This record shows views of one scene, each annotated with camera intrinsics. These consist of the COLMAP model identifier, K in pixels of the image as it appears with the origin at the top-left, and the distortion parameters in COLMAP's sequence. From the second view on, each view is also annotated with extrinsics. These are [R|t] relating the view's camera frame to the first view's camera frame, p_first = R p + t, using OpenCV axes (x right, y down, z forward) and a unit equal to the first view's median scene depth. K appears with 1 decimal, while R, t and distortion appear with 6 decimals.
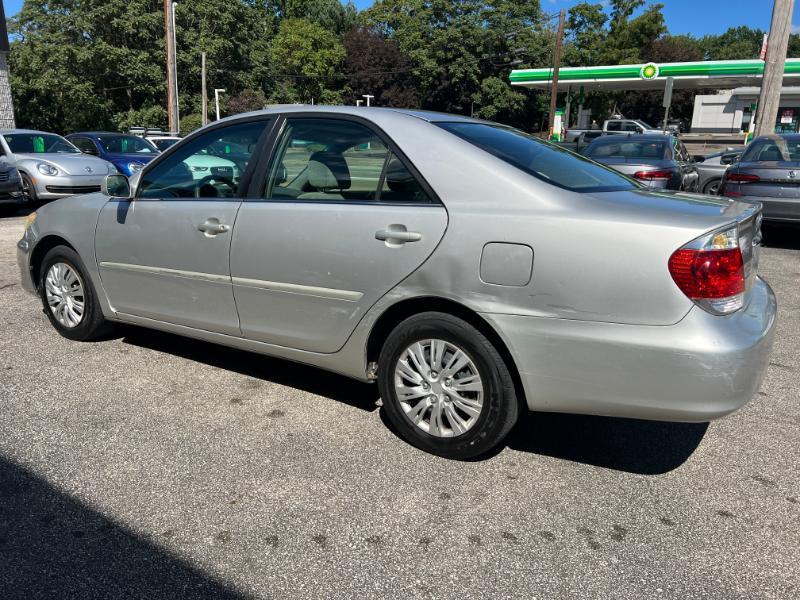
lens RADIAL K [[618.2, 0, 395.1], [0, 618.2, 298.3], [0, 0, 1]] dist [0.034592, -0.034364]
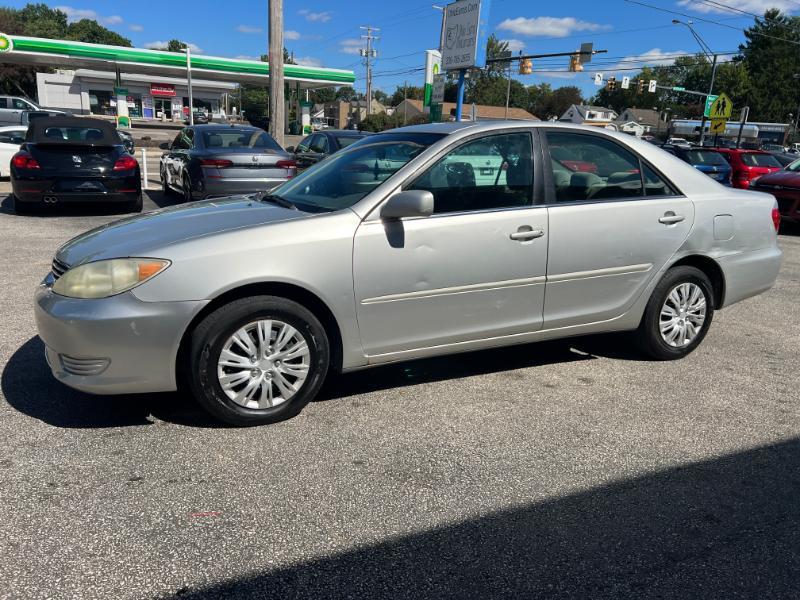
lens RADIAL K [[614.5, 0, 405.3], [0, 614.5, 298.6], [0, 0, 1]] dist [0.044462, -0.054301]
pose [[0.515420, -0.204220, 0.832248, -0.113463], [0.176083, 0.975704, 0.130372, -0.015773], [-0.838652, 0.079348, 0.538857, 0.053897]]
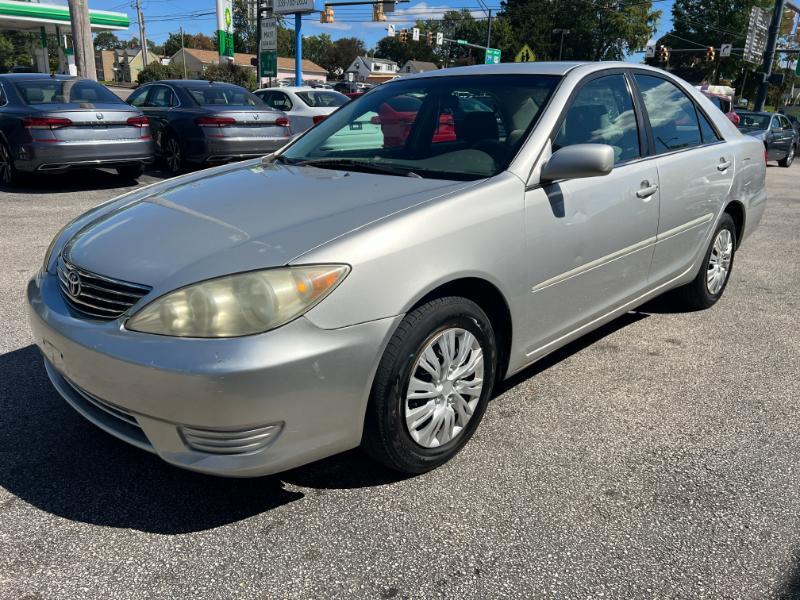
lens RADIAL K [[612.5, 0, 407.6], [0, 612.5, 295.9], [0, 0, 1]] dist [0.041843, -0.047975]
pose [[0.195602, -0.301820, 0.933083, -0.111887], [0.216089, 0.941342, 0.259193, -0.024763], [-0.956580, 0.150930, 0.249349, 0.099421]]
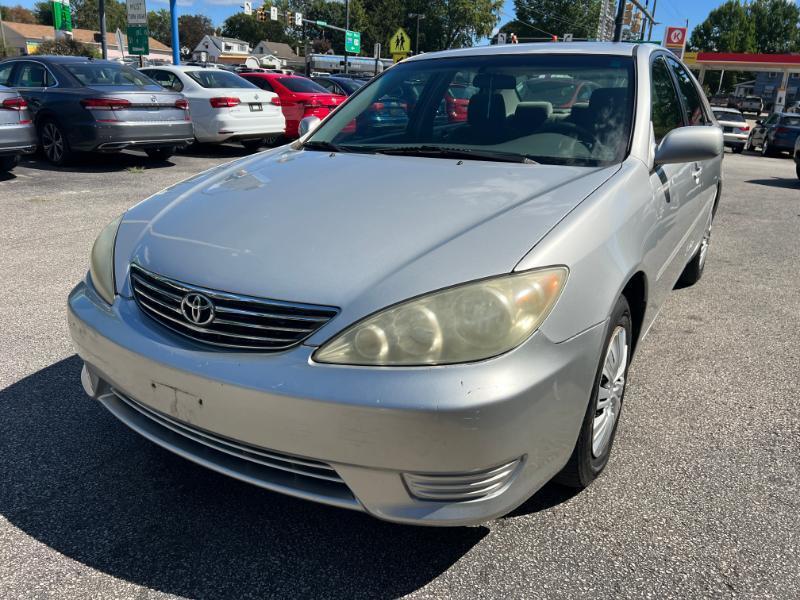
lens RADIAL K [[612.5, 0, 407.6], [0, 612.5, 295.9], [0, 0, 1]] dist [0.041843, -0.047975]
pose [[-0.030360, -0.329452, 0.943684, -0.107074], [0.209886, 0.920969, 0.328275, -0.029865], [-0.977254, 0.208032, 0.041186, 0.124854]]
